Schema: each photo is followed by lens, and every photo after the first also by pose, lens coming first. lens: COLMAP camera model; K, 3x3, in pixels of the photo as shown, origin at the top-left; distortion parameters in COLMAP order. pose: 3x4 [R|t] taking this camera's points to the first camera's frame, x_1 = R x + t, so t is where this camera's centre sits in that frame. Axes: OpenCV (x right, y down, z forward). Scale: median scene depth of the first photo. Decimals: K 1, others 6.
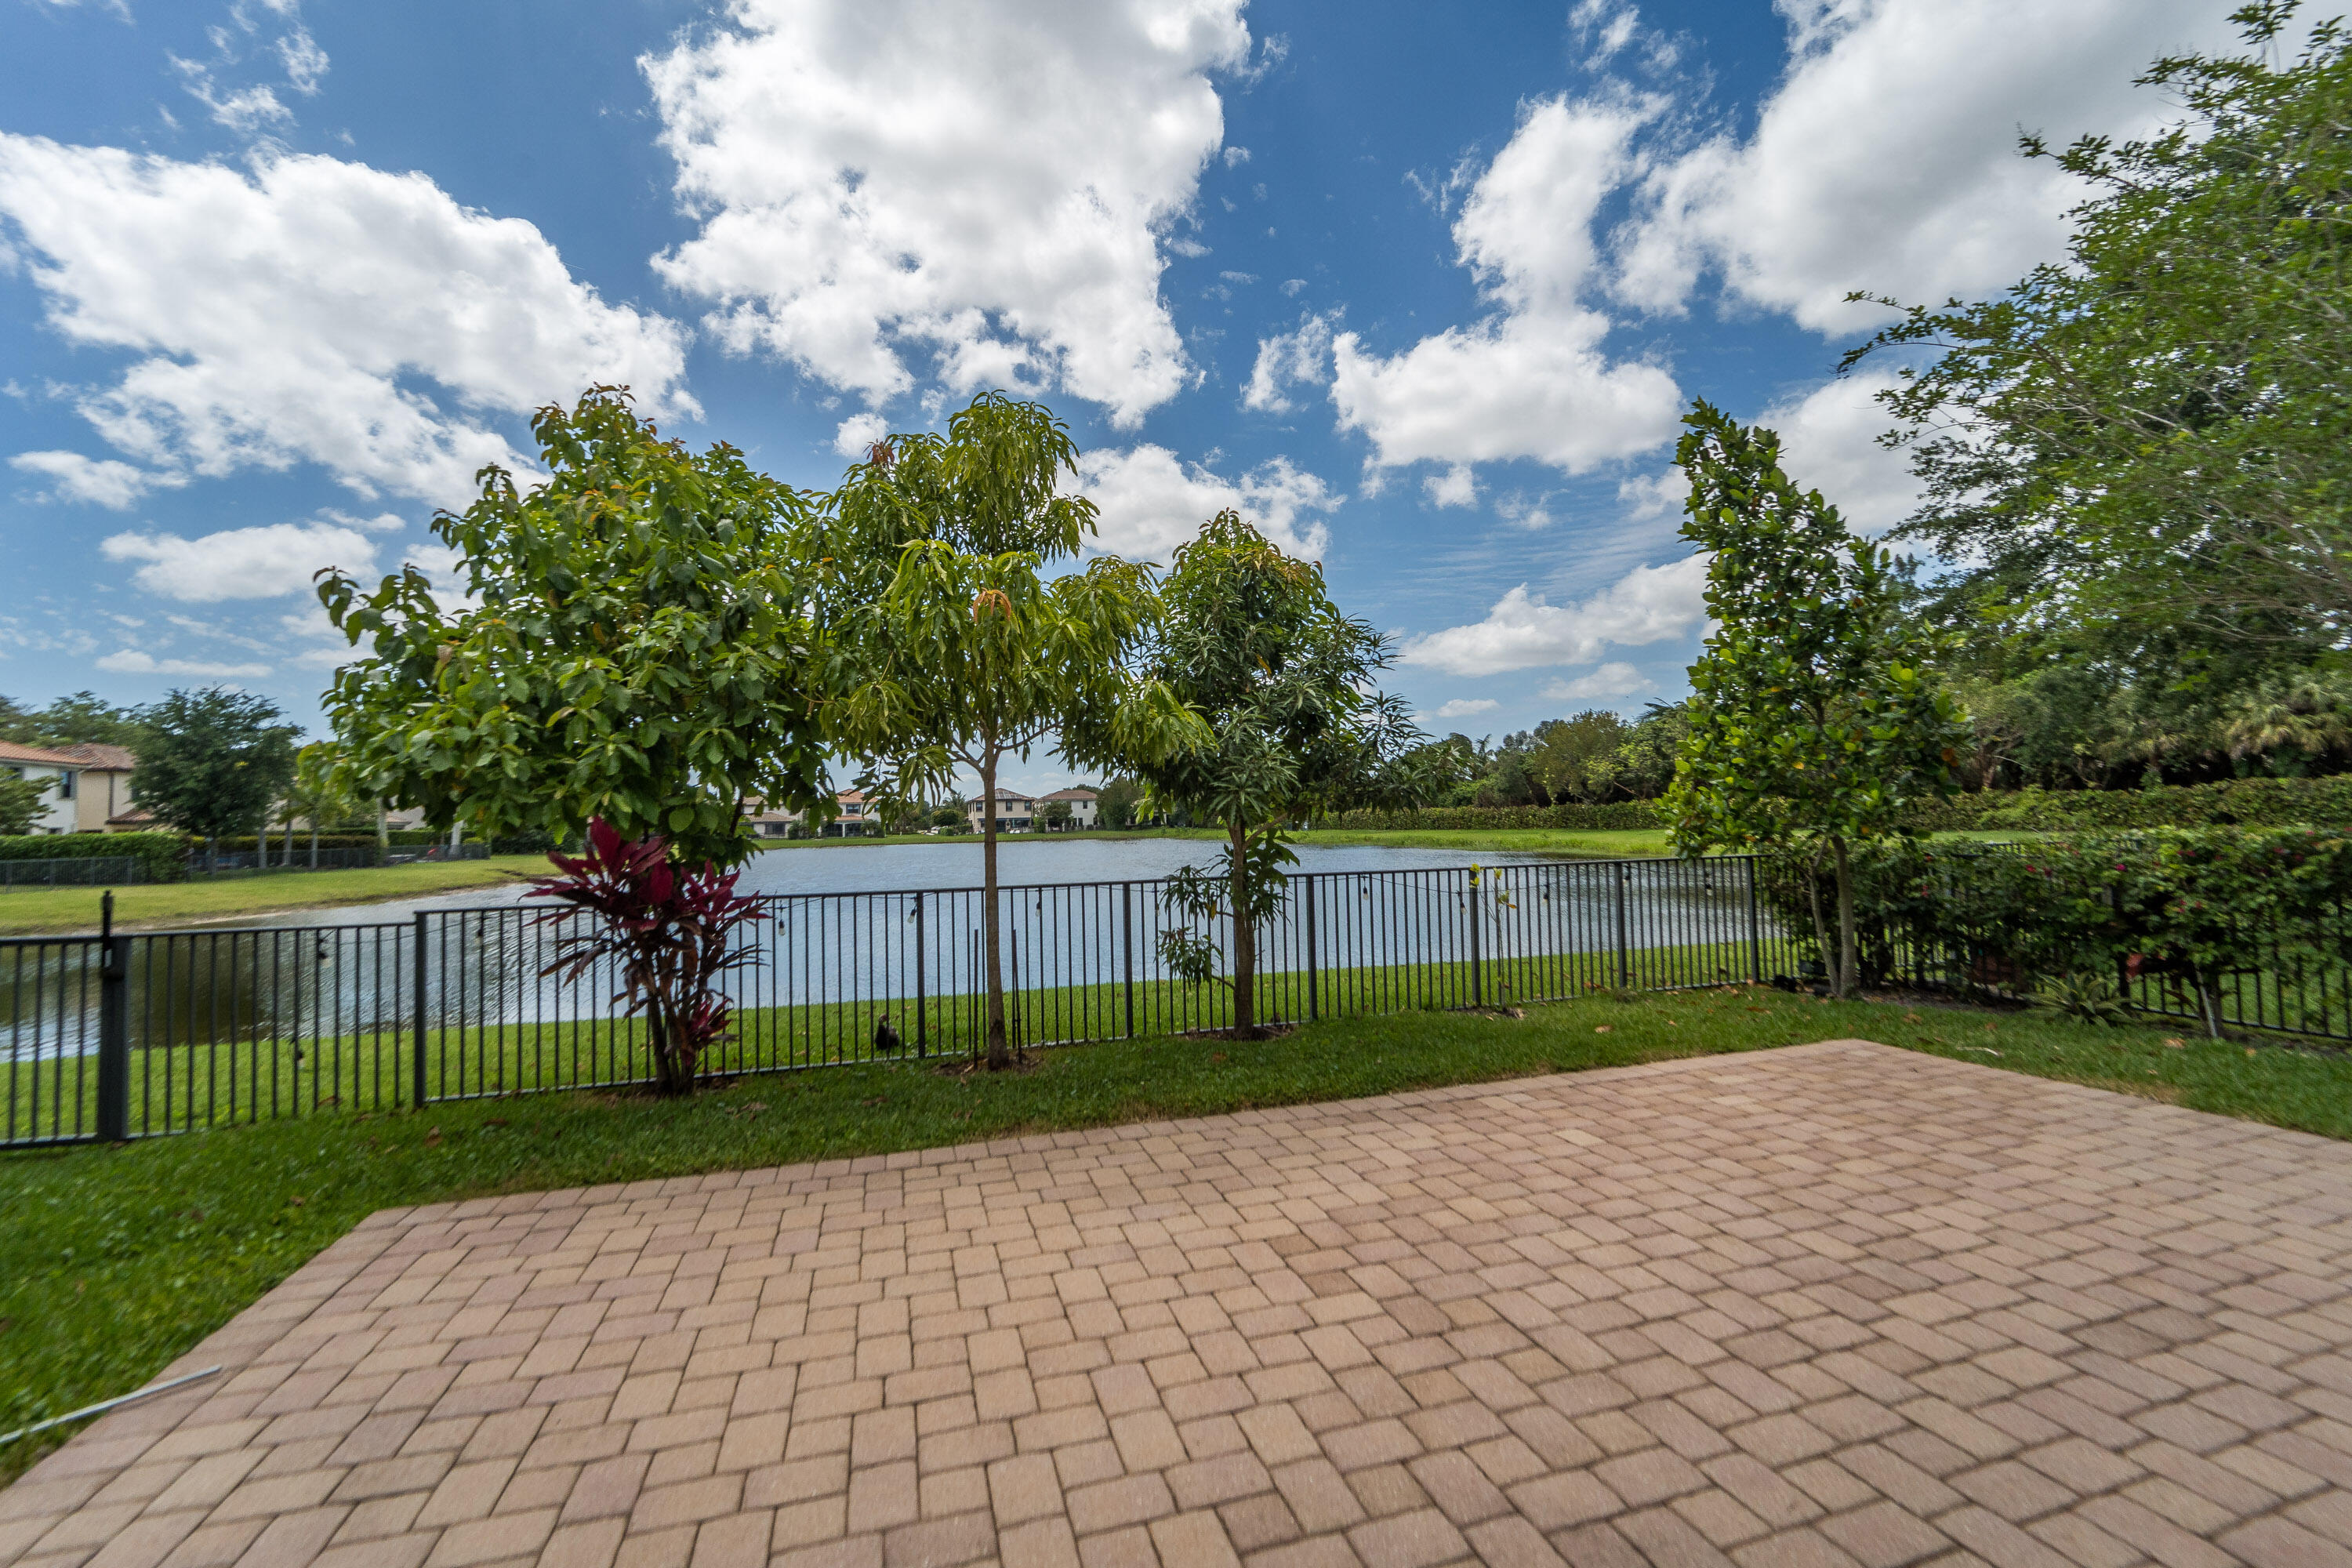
lens RADIAL K [[941.6, 0, 1176.0], [0, 941.6, 784.0], [0, 0, 1]] dist [-0.015728, -0.000261]
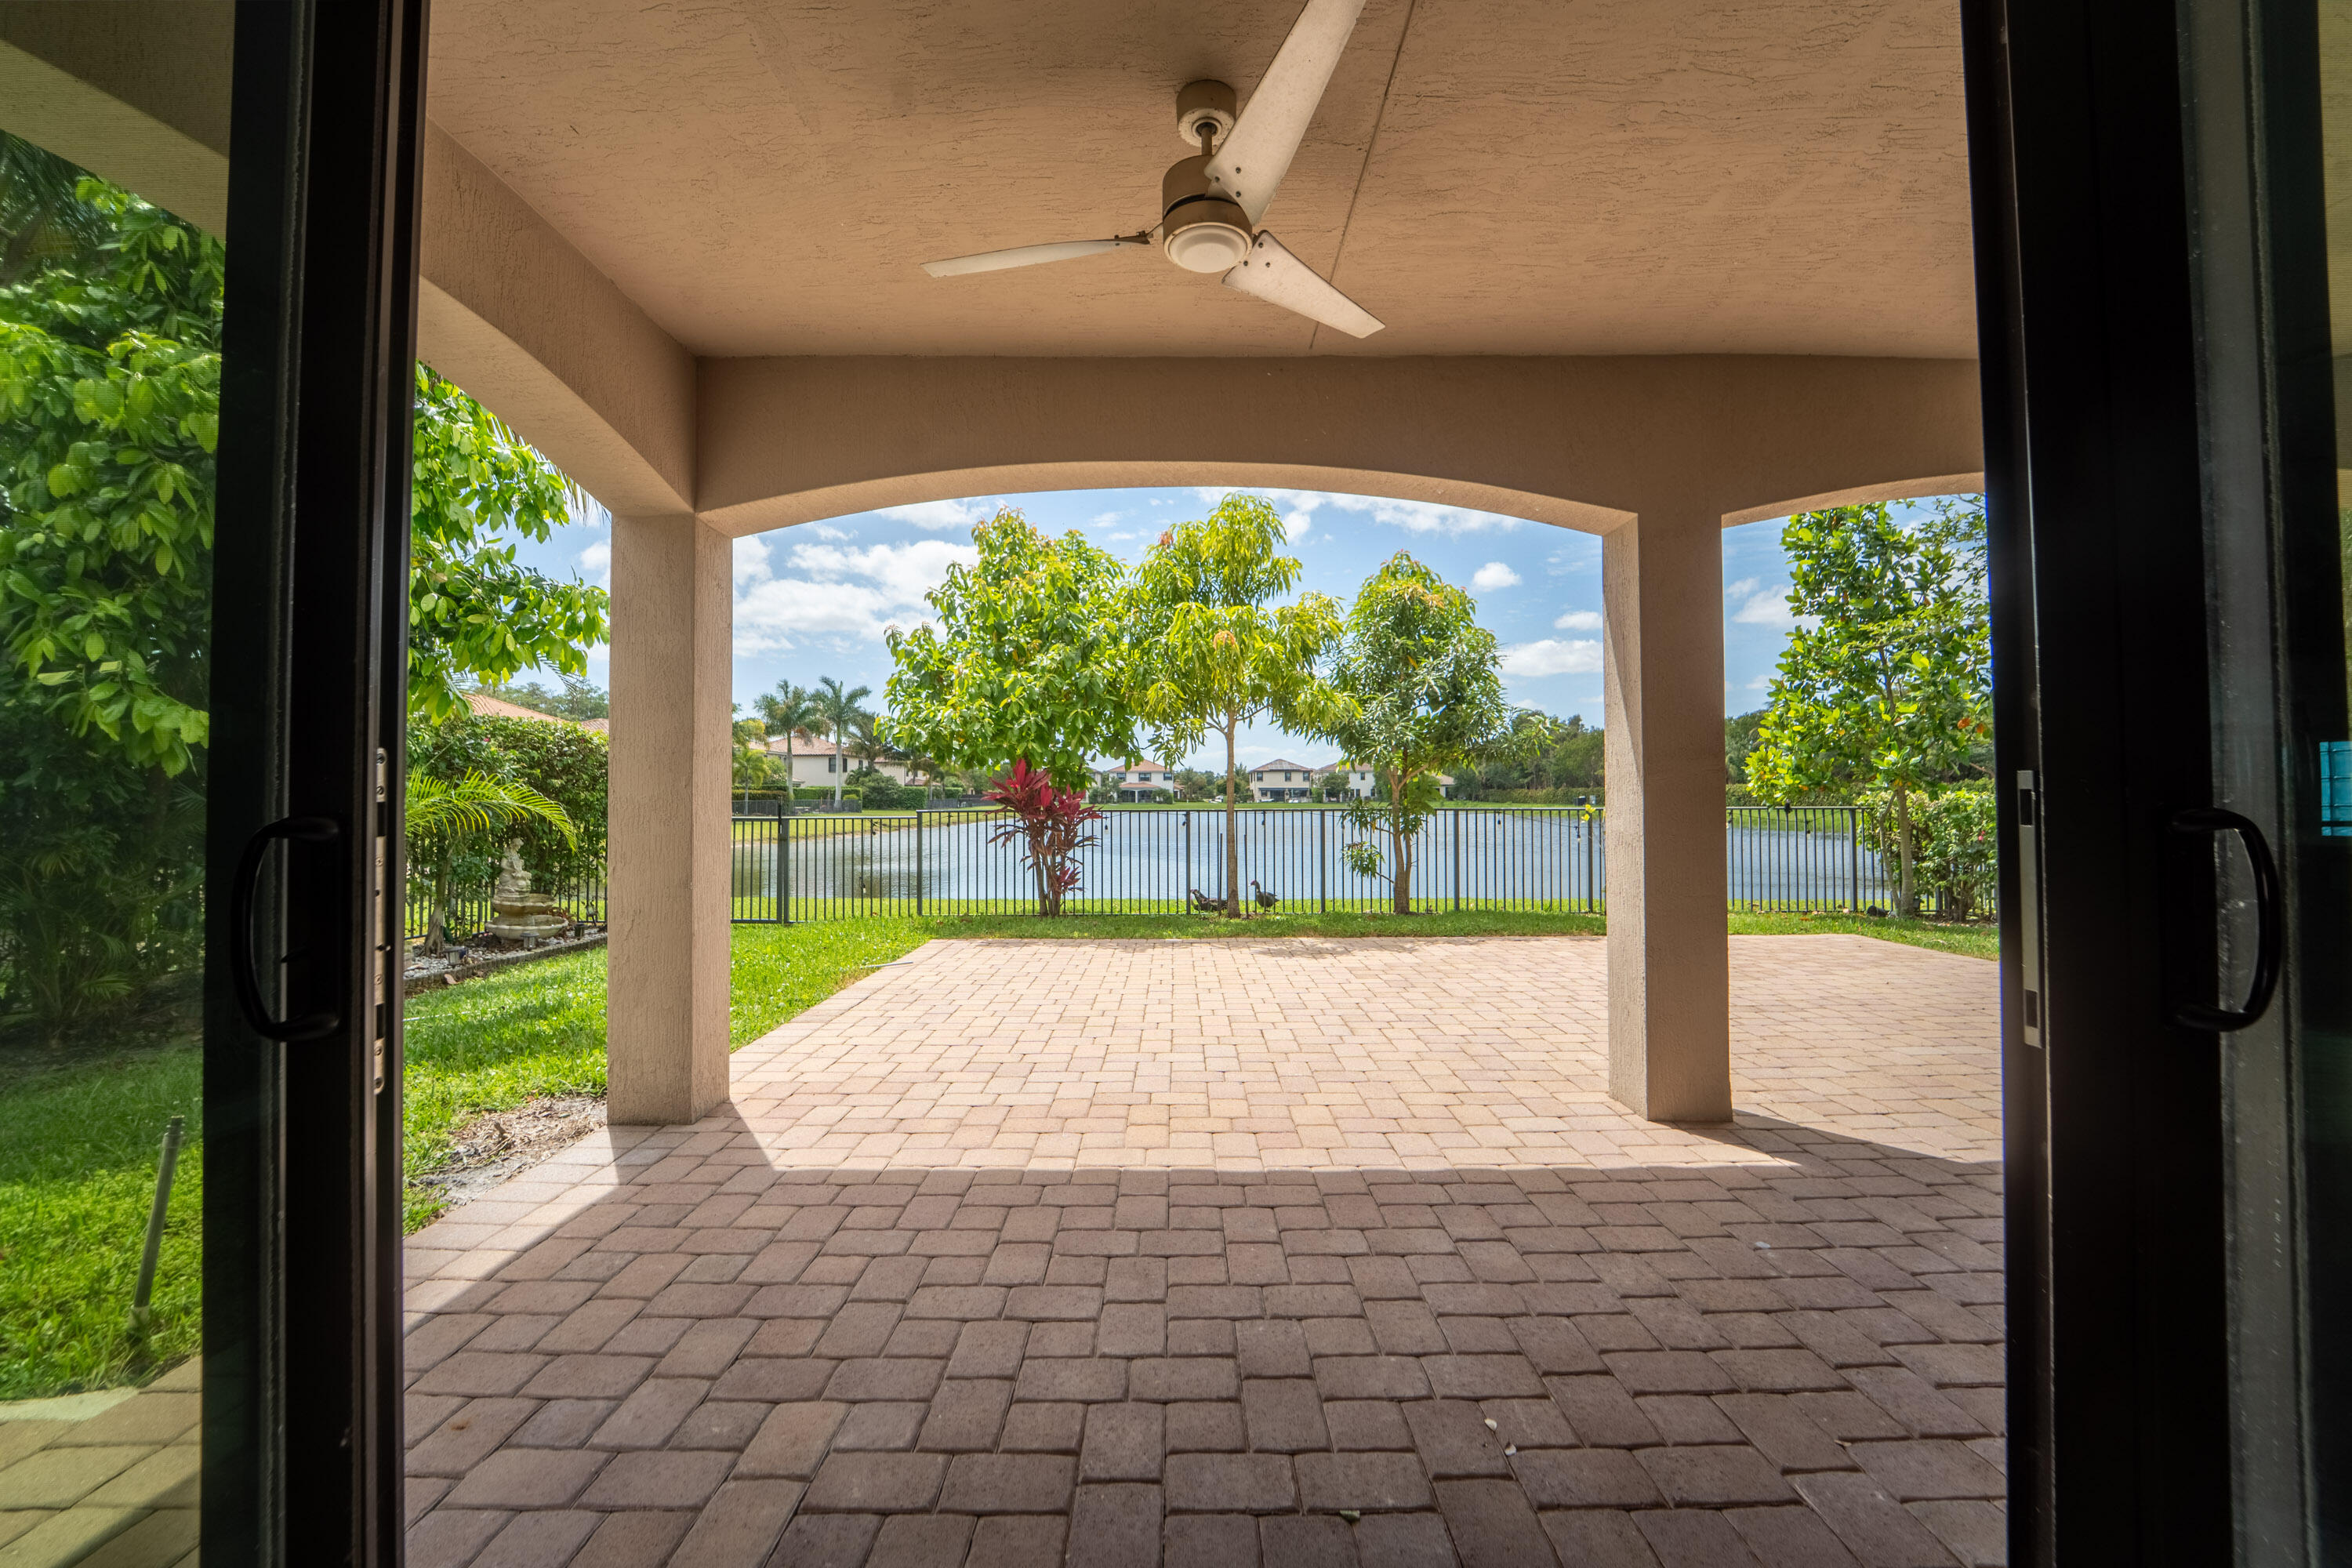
lens RADIAL K [[941.6, 0, 1176.0], [0, 941.6, 784.0], [0, 0, 1]] dist [-0.015728, -0.000261]
pose [[0.955357, 0.017907, -0.294909, 0.186424], [-0.009424, 0.999501, 0.030160, 0.023583], [0.295302, -0.026035, 0.955049, -0.557132]]
